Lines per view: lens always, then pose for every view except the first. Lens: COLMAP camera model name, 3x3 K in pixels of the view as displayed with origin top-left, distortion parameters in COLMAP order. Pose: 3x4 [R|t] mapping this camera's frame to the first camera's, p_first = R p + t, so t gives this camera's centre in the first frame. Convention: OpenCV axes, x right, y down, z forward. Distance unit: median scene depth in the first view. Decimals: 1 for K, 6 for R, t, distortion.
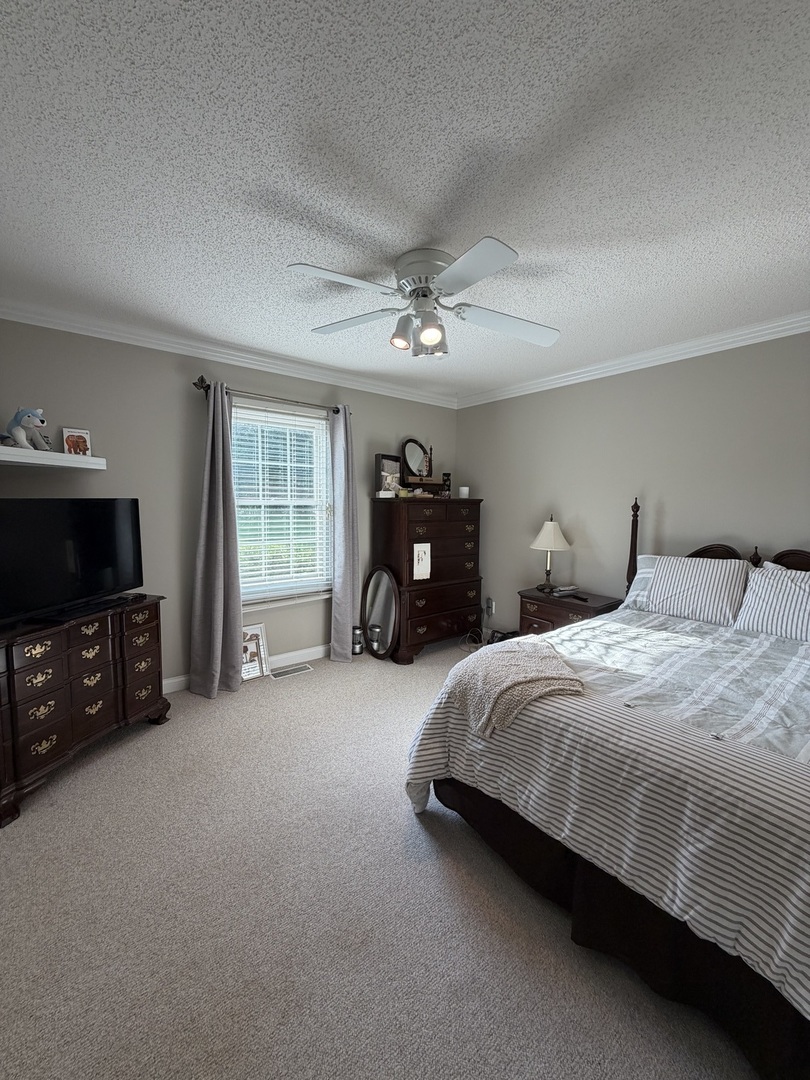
lens RADIAL K [[432.4, 0, 405.0], [0, 432.4, 540.0], [0, 0, 1]] dist [-0.002635, -0.000126]
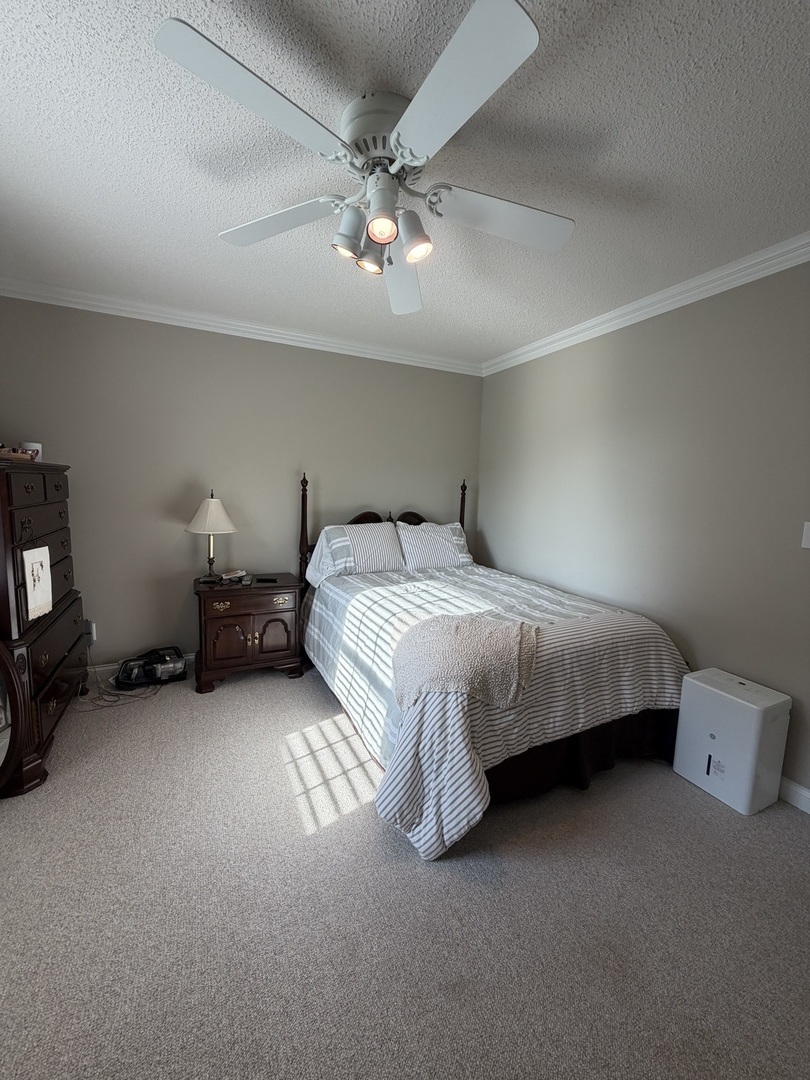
lens RADIAL K [[432.4, 0, 405.0], [0, 432.4, 540.0], [0, 0, 1]] dist [-0.002635, -0.000126]
pose [[0.208538, -0.125713, 0.969901, -0.509751], [0.061626, 0.991423, 0.115252, -0.047933], [-0.976071, 0.035736, 0.214496, 0.619794]]
